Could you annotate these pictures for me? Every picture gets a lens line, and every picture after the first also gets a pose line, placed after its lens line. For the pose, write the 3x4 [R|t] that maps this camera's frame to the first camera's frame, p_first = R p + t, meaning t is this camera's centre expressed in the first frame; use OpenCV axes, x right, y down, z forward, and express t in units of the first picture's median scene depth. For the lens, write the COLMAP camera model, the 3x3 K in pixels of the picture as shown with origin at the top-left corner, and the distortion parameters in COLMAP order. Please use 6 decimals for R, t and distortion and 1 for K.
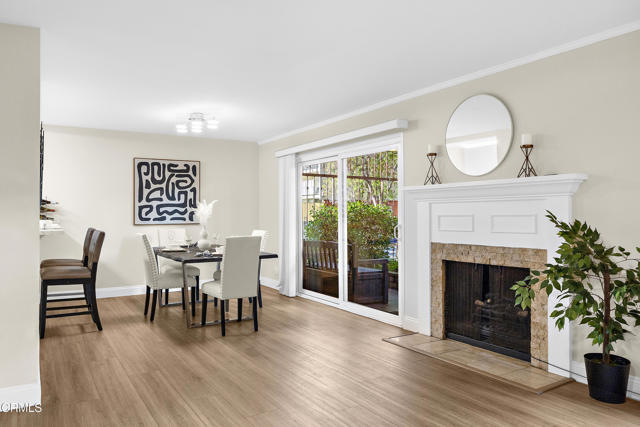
lens RADIAL K [[458.3, 0, 313.5], [0, 458.3, 211.6], [0, 0, 1]] dist [-0.005186, -0.000235]
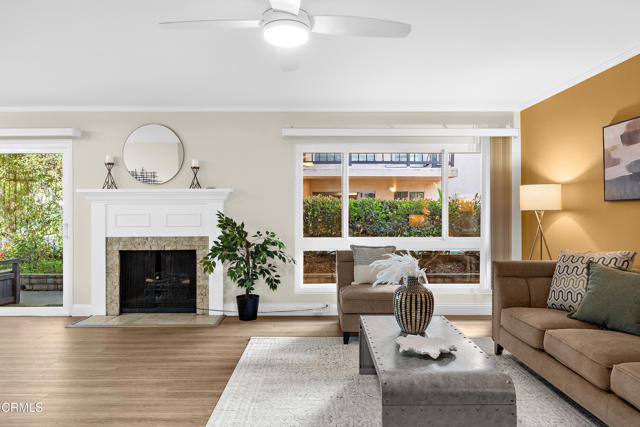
lens RADIAL K [[405.4, 0, 313.7], [0, 405.4, 212.3], [0, 0, 1]] dist [-0.001075, 0.003986]
pose [[0.523332, 0.004349, 0.852118, -0.257403], [-0.005143, 0.999985, -0.001945, 0.001471], [-0.852114, -0.003365, 0.523346, -0.010547]]
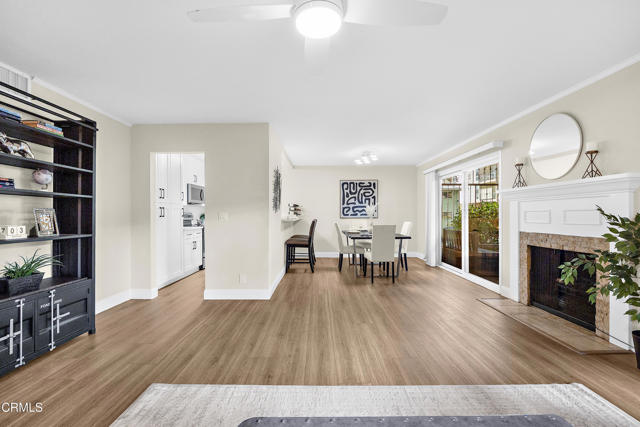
lens RADIAL K [[293.4, 0, 316.2], [0, 293.4, 215.1], [0, 0, 1]] dist [-0.008791, 0.001150]
pose [[0.848125, 0.002482, -0.529791, 0.145693], [0.003289, 0.999945, 0.009951, 0.006624], [0.529786, -0.010182, 0.848070, -0.018520]]
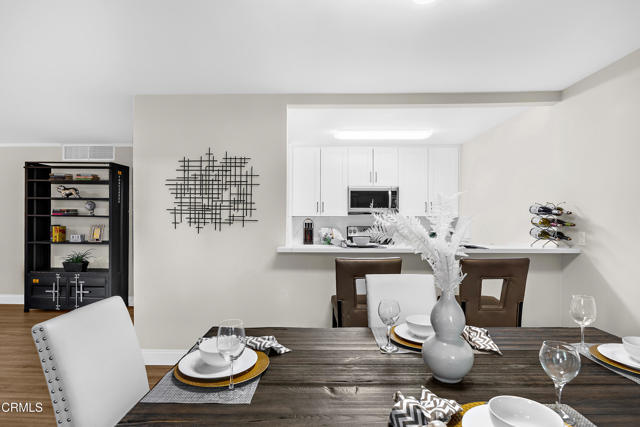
lens RADIAL K [[330.1, 0, 323.8], [0, 330.1, 219.7], [0, 0, 1]] dist [-0.015061, 0.003698]
pose [[-0.533628, -0.000612, -0.845719, -0.031337], [0.002752, 0.999993, -0.002460, -0.008287], [0.845715, -0.003640, -0.533623, 0.959367]]
